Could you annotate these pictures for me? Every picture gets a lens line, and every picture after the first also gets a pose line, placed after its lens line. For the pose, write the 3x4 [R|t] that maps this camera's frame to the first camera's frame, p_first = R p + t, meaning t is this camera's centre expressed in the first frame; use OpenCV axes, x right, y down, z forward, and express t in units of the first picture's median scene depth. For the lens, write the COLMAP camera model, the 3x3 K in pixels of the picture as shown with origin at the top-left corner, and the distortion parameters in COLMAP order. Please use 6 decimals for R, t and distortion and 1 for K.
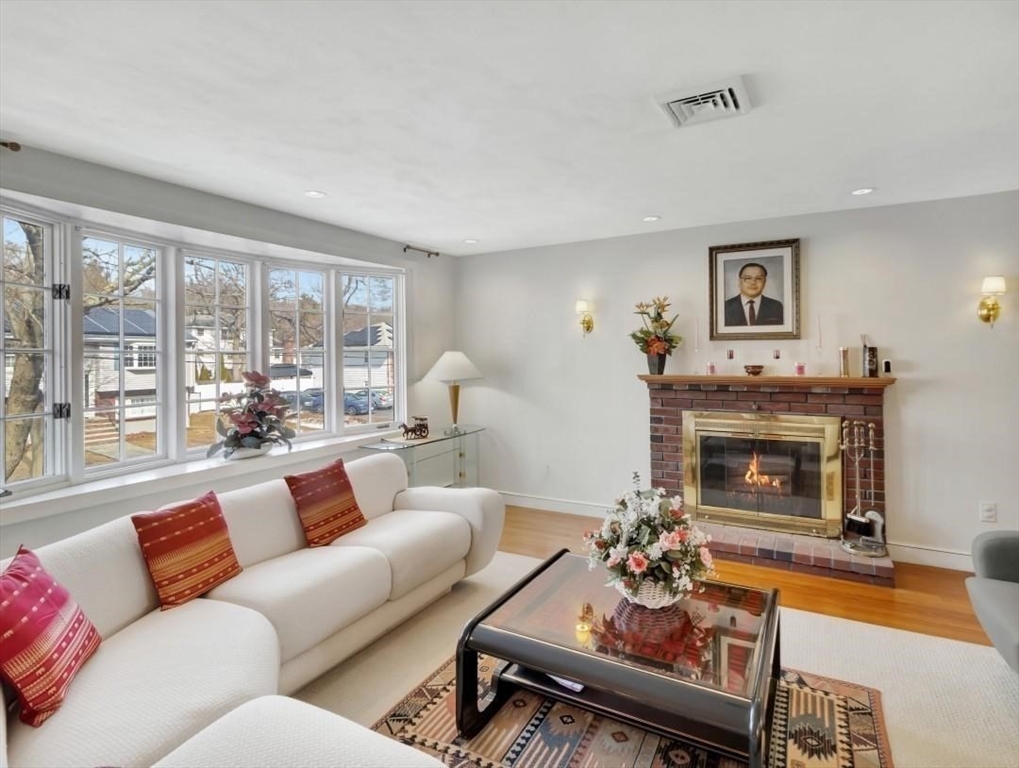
lens RADIAL K [[540.4, 0, 516.4], [0, 540.4, 348.7], [0, 0, 1]] dist [0.008471, 0.000152]
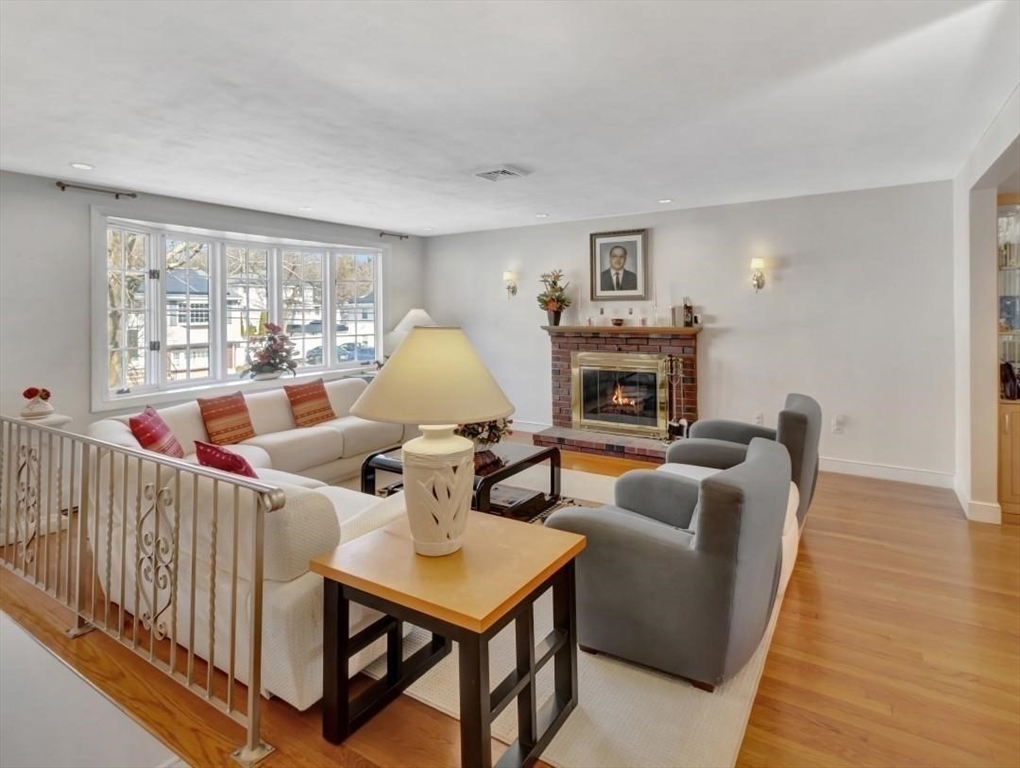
lens RADIAL K [[554.6, 0, 523.2], [0, 554.6, 303.2], [0, 0, 1]] dist [0.001251, 0.000522]
pose [[0.997755, -0.002788, -0.066910, 0.291637], [0.002608, 0.999993, -0.002769, -0.006319], [0.066917, 0.002588, 0.997755, -0.449010]]
